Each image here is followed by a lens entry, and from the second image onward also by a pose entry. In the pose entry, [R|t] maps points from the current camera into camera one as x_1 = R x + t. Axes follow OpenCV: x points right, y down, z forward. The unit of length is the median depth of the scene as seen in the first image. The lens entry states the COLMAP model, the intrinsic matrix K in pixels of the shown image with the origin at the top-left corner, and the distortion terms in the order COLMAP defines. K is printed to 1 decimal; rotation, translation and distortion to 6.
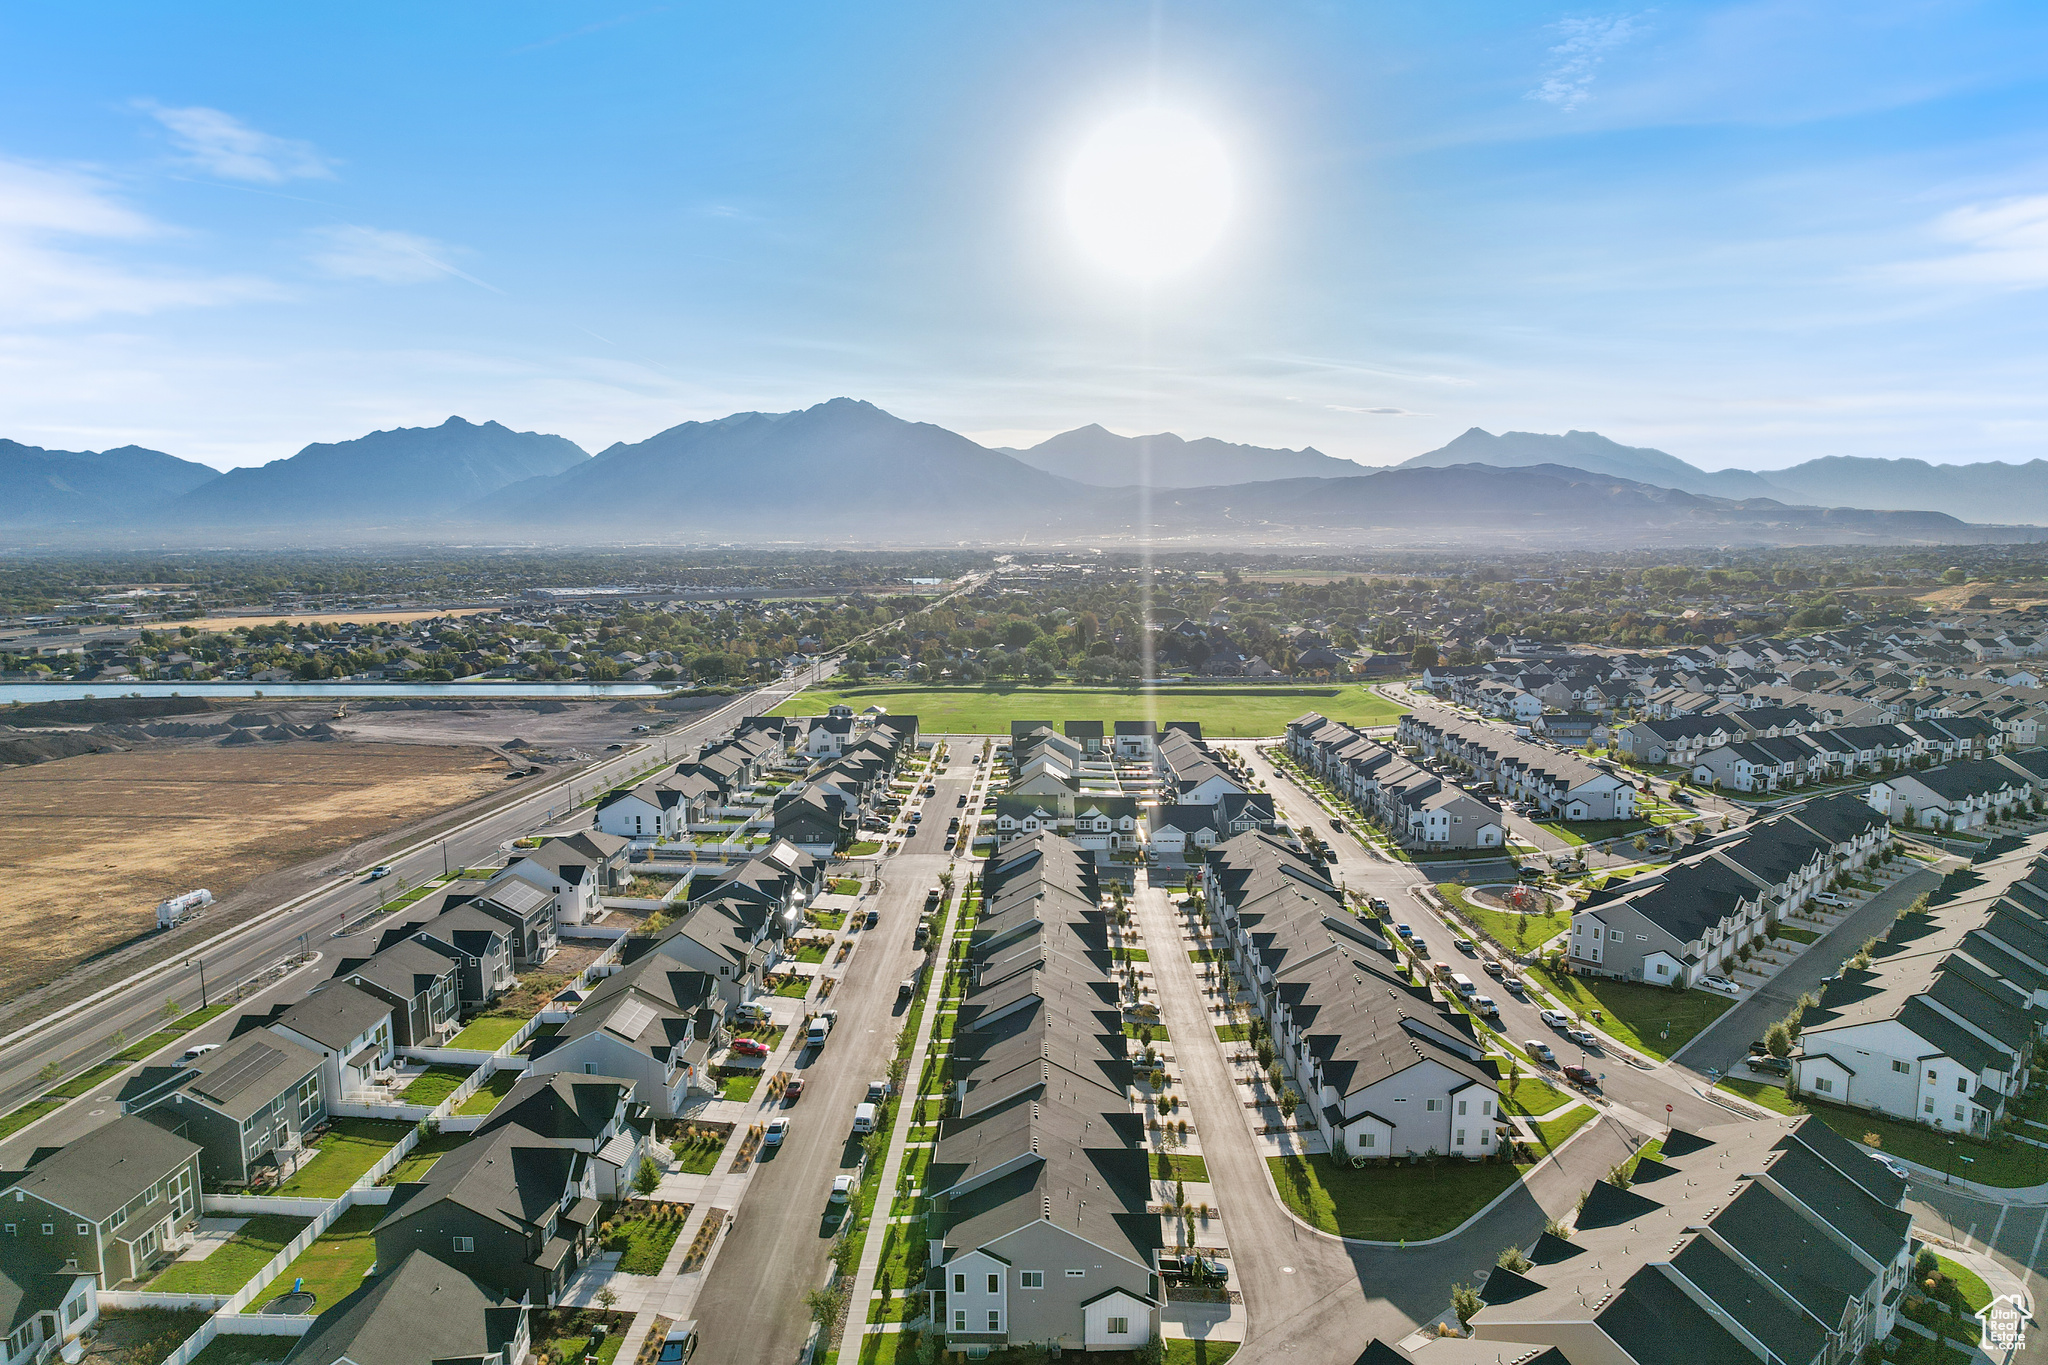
lens RADIAL K [[1309.2, 0, 1019.9], [0, 1309.2, 718.8], [0, 0, 1]] dist [-0.065622, 0.054218]
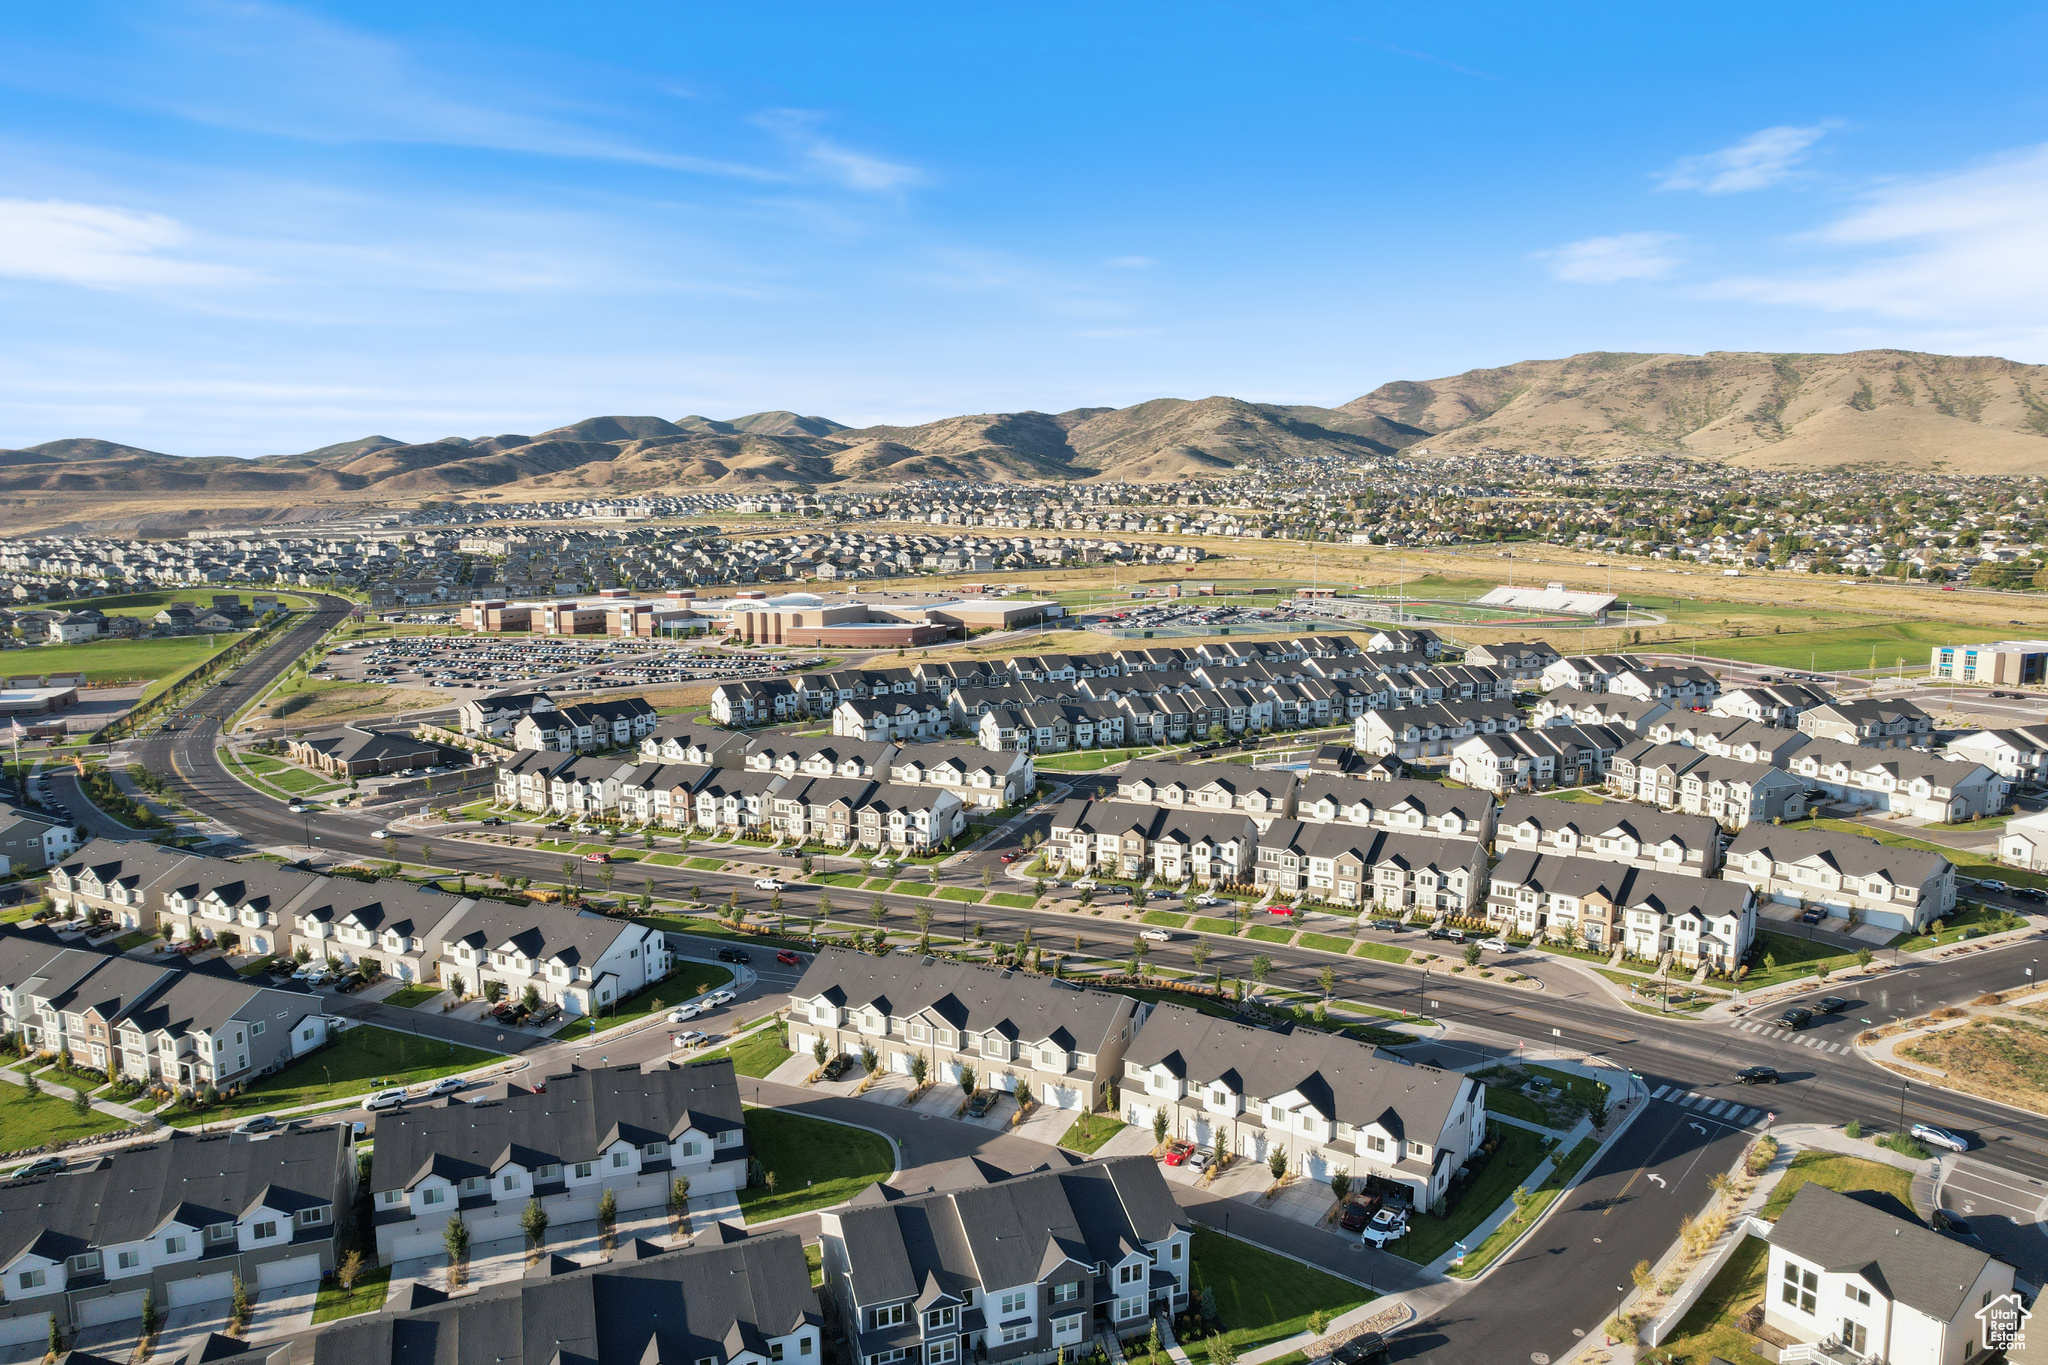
lens RADIAL K [[1309.2, 0, 1019.9], [0, 1309.2, 718.8], [0, 0, 1]] dist [-0.065622, 0.054218]
pose [[-0.373830, -0.138625, 0.917079, -0.535047], [0.146434, 0.967545, 0.205944, -0.149376], [-0.915865, 0.211280, -0.341398, 0.777055]]
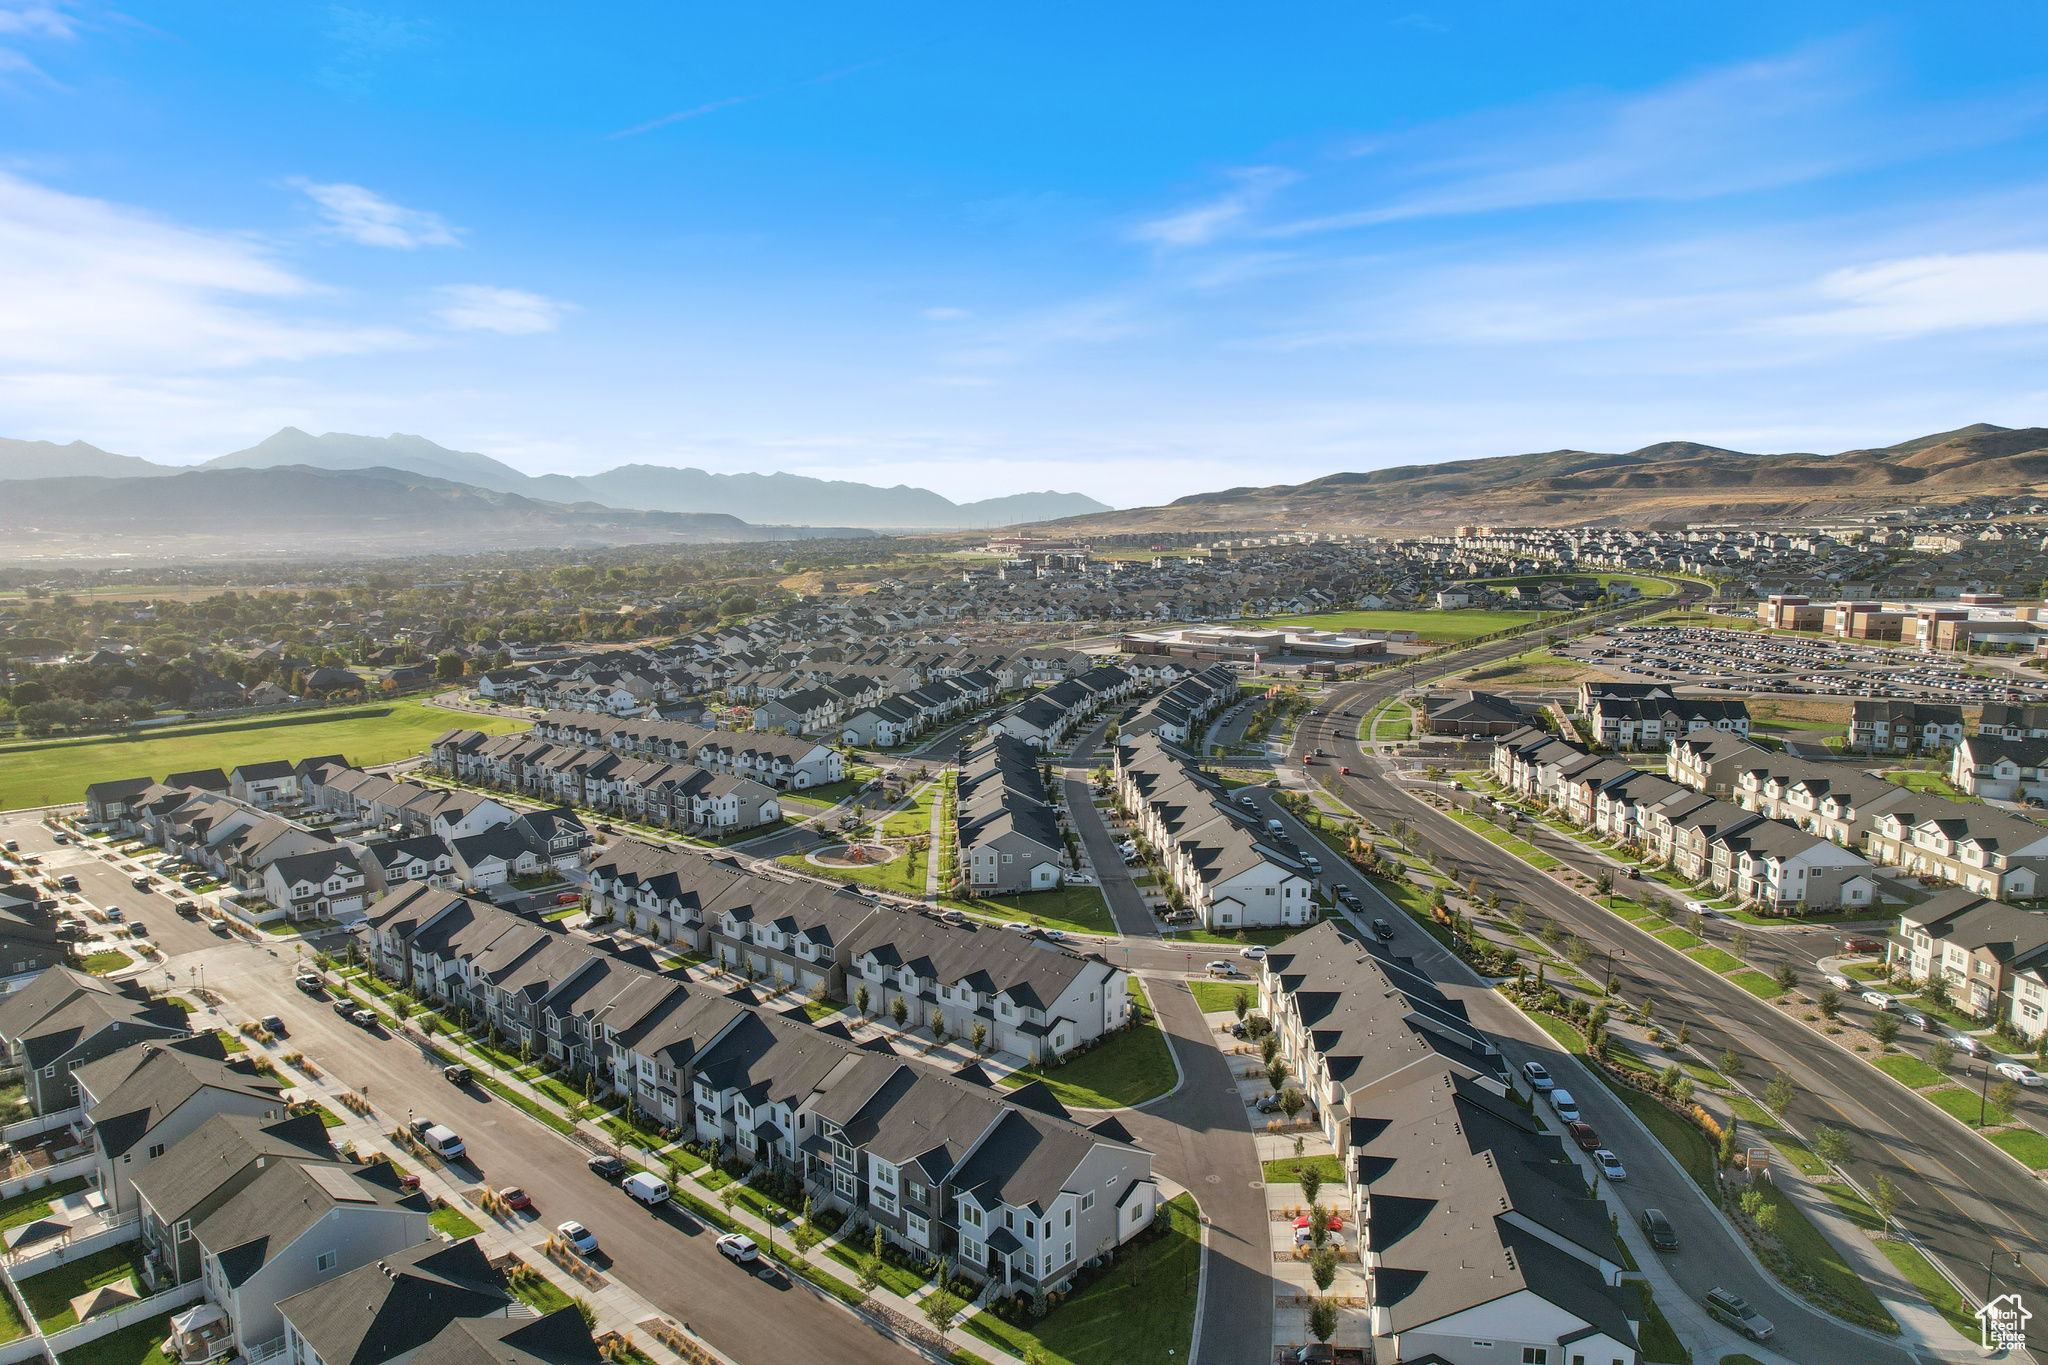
lens RADIAL K [[1309.2, 0, 1019.9], [0, 1309.2, 718.8], [0, 0, 1]] dist [-0.065622, 0.054218]
pose [[0.663011, -0.112218, 0.740151, -0.444440], [0.114205, 0.992290, 0.048145, -0.023939], [-0.739847, 0.052608, 0.670715, 0.144464]]
